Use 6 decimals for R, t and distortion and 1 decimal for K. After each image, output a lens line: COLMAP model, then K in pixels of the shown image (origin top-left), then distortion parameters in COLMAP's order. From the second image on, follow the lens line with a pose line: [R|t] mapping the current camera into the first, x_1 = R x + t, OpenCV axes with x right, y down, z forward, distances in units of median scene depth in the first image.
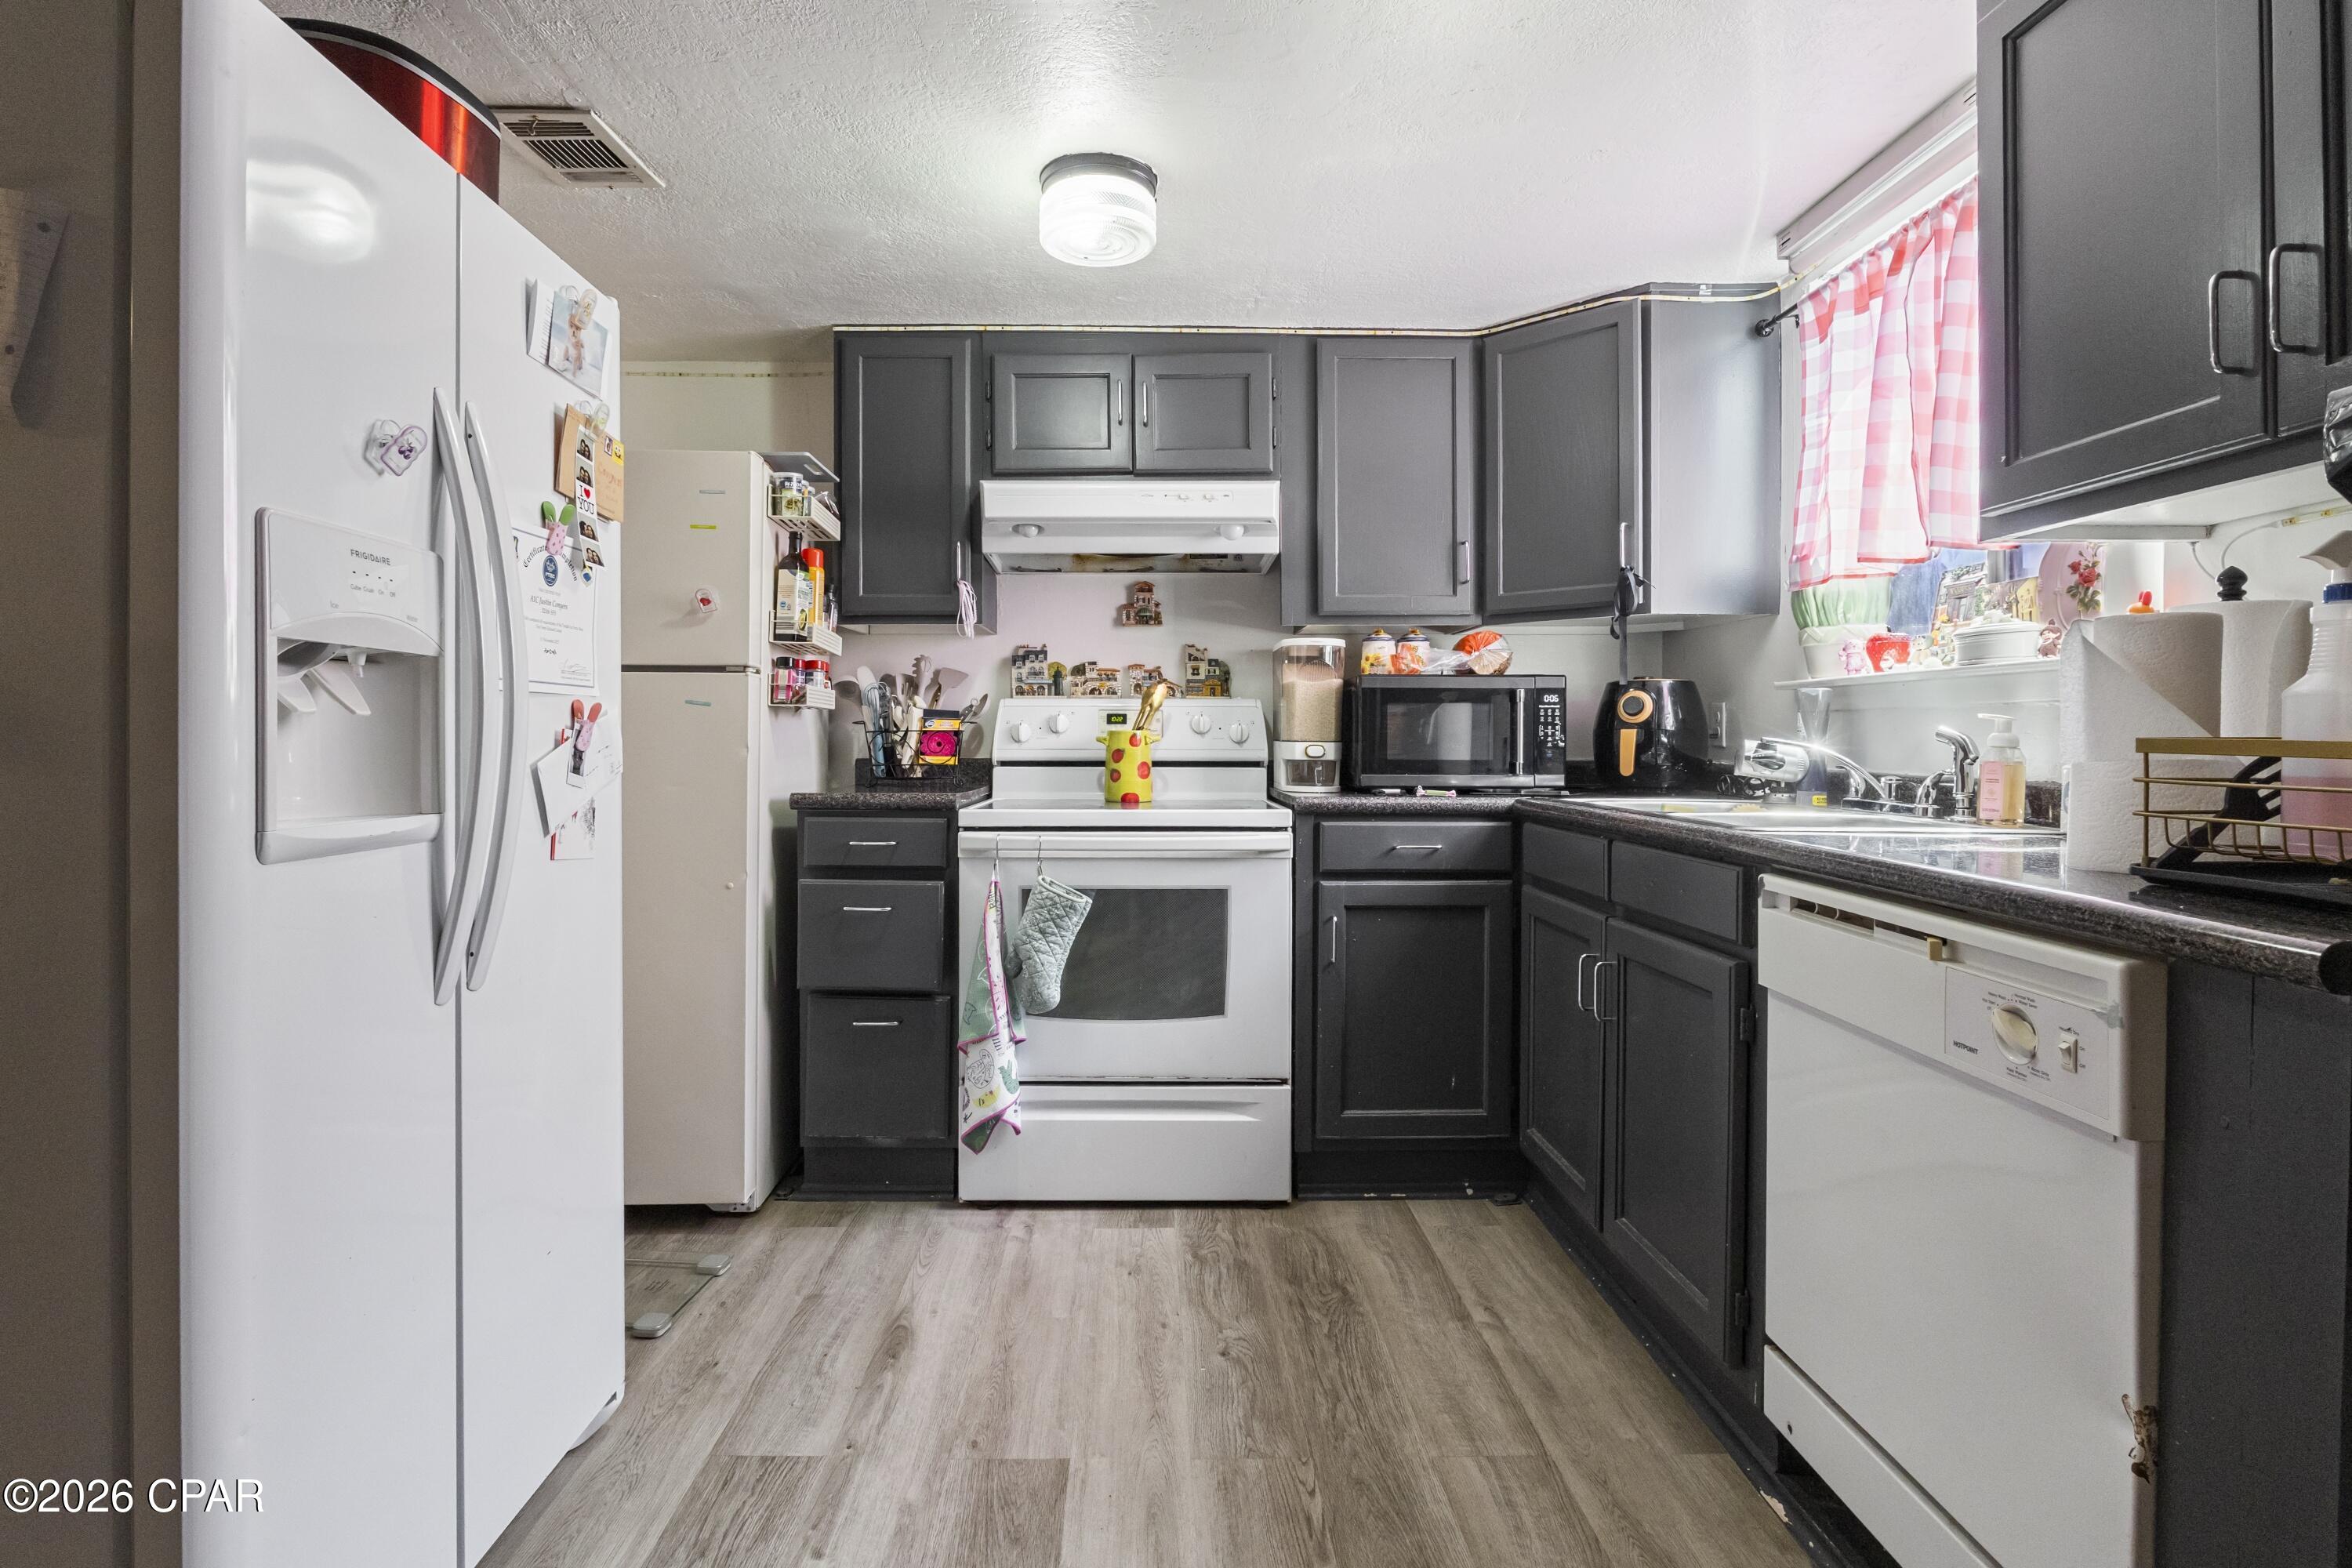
lens RADIAL K [[1116.1, 0, 1176.0], [0, 1116.1, 784.0], [0, 0, 1]] dist [-0.014204, 0.000118]
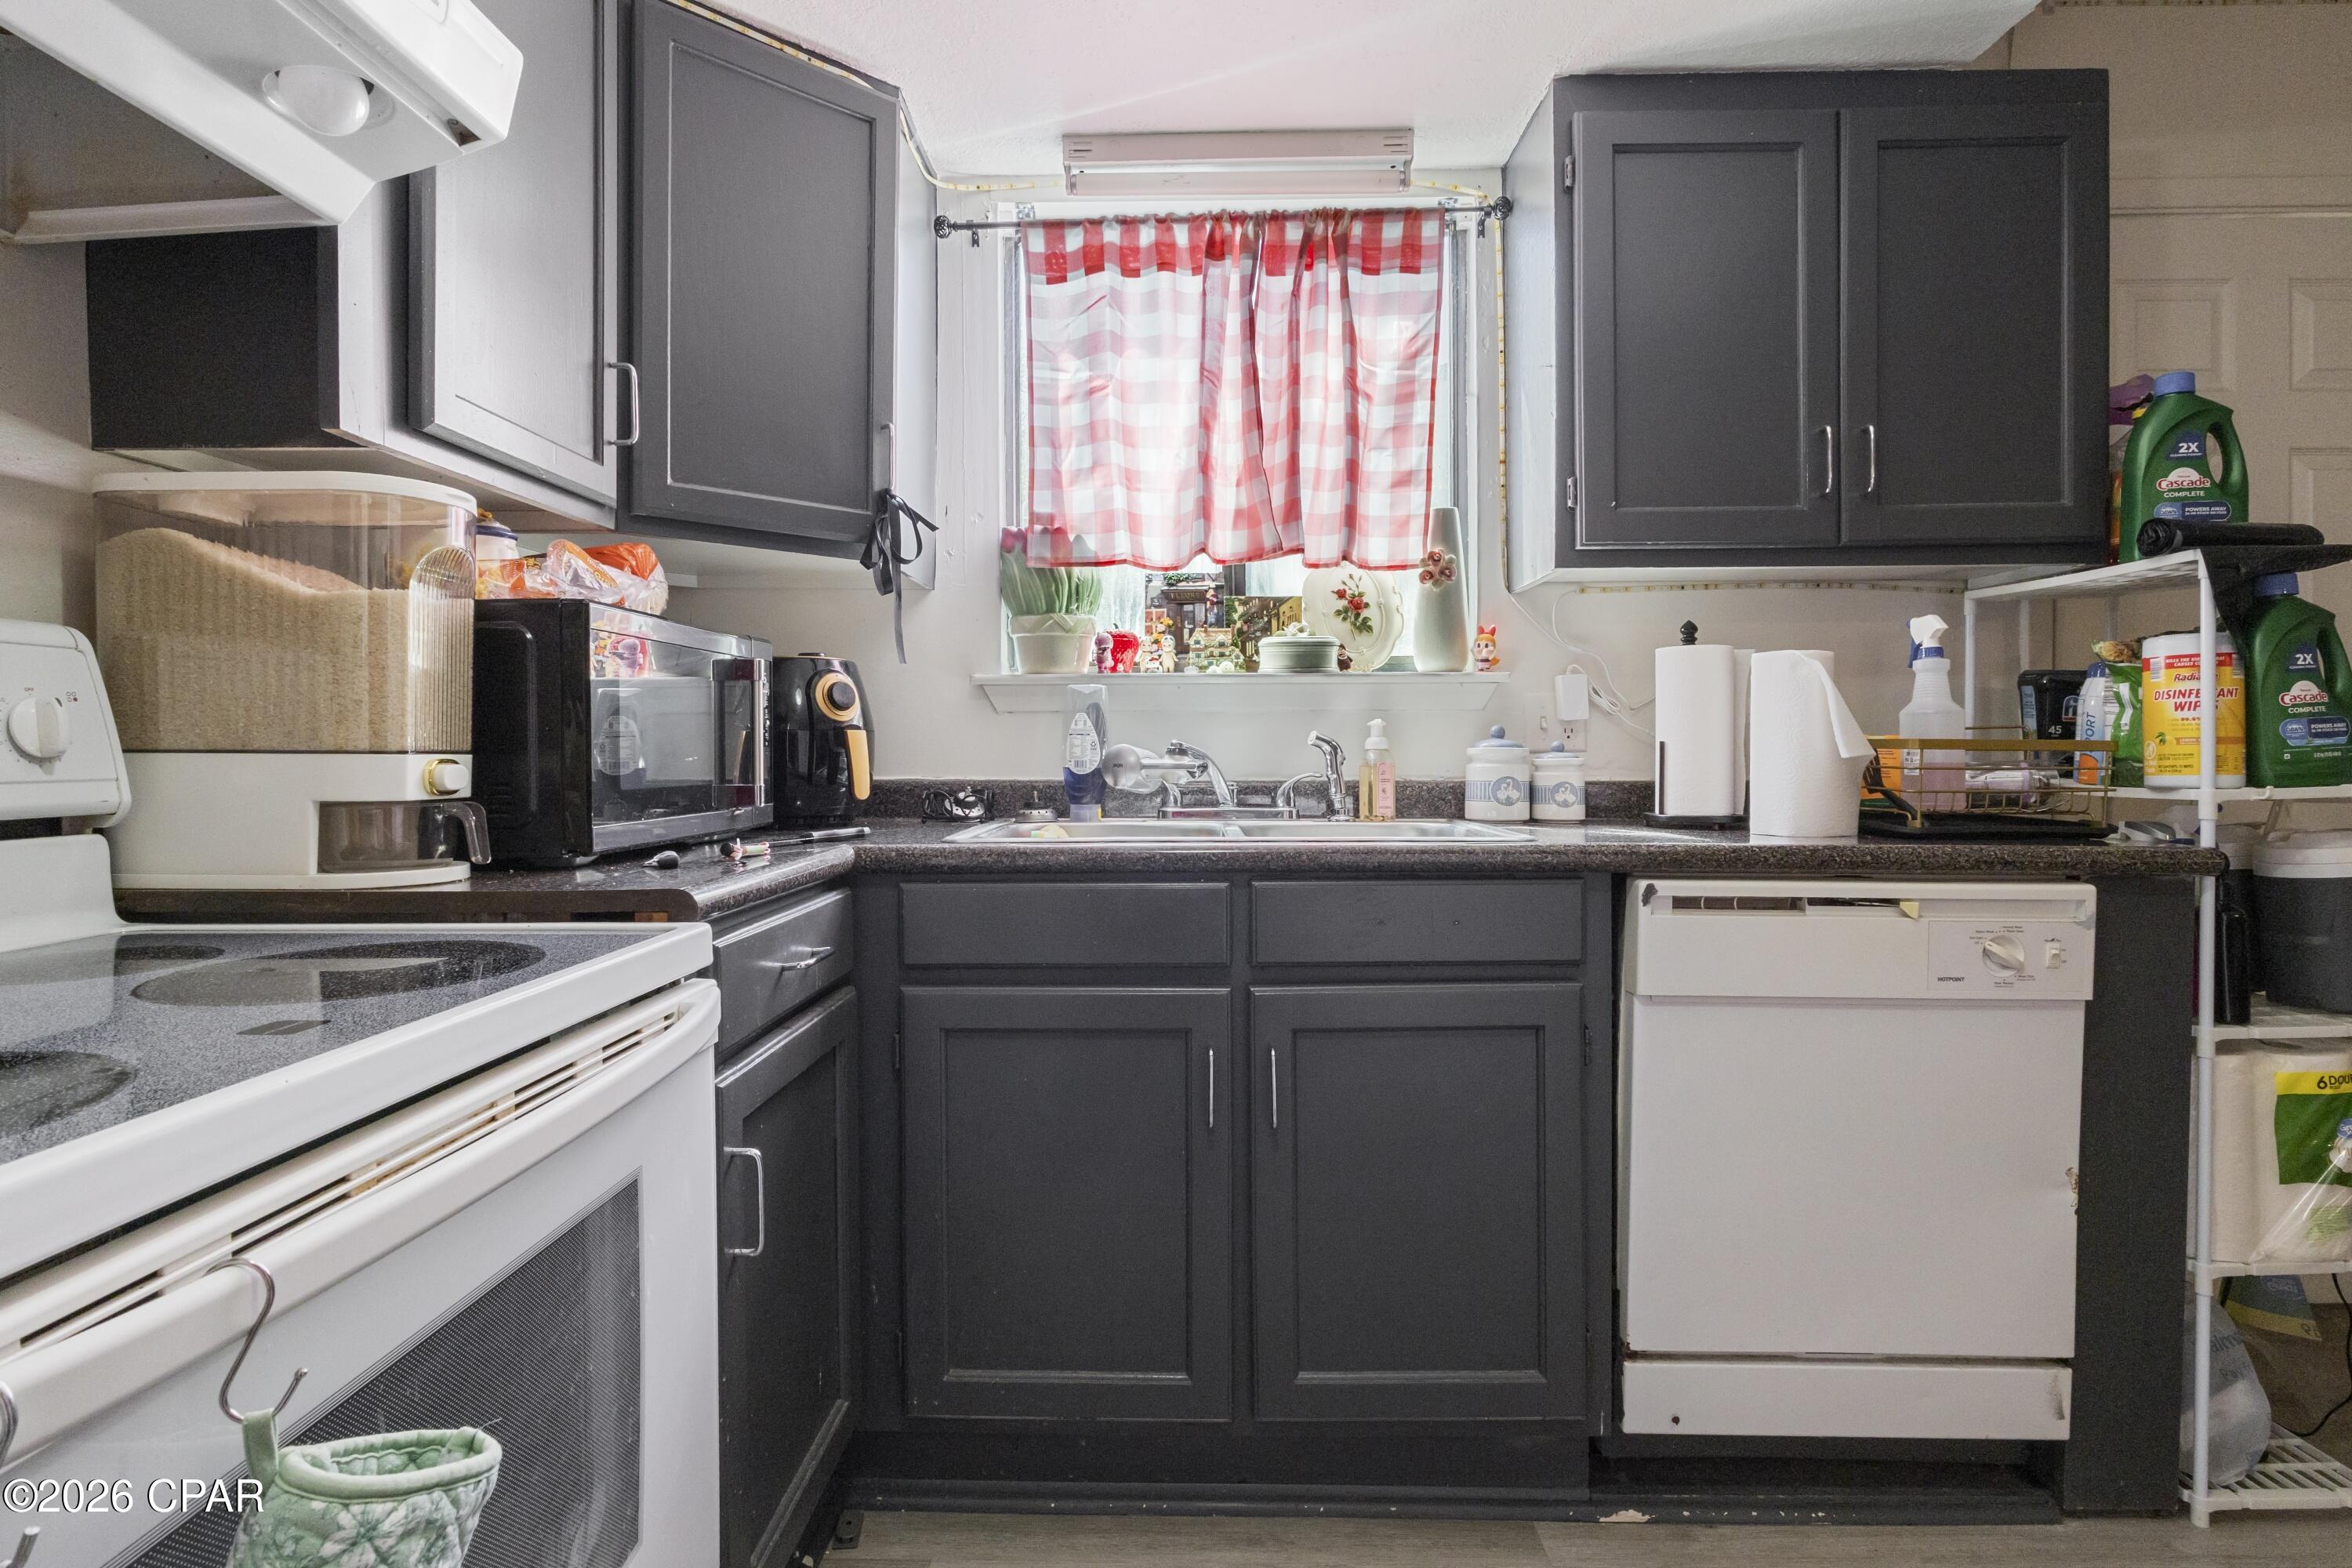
lens RADIAL K [[1116.1, 0, 1176.0], [0, 1116.1, 784.0], [0, 0, 1]] dist [-0.014204, 0.000118]
pose [[0.062470, -0.035565, 0.997413, -0.349857], [0.045972, 0.998407, 0.032721, -0.039887], [-0.996987, 0.043809, 0.064006, 1.031324]]
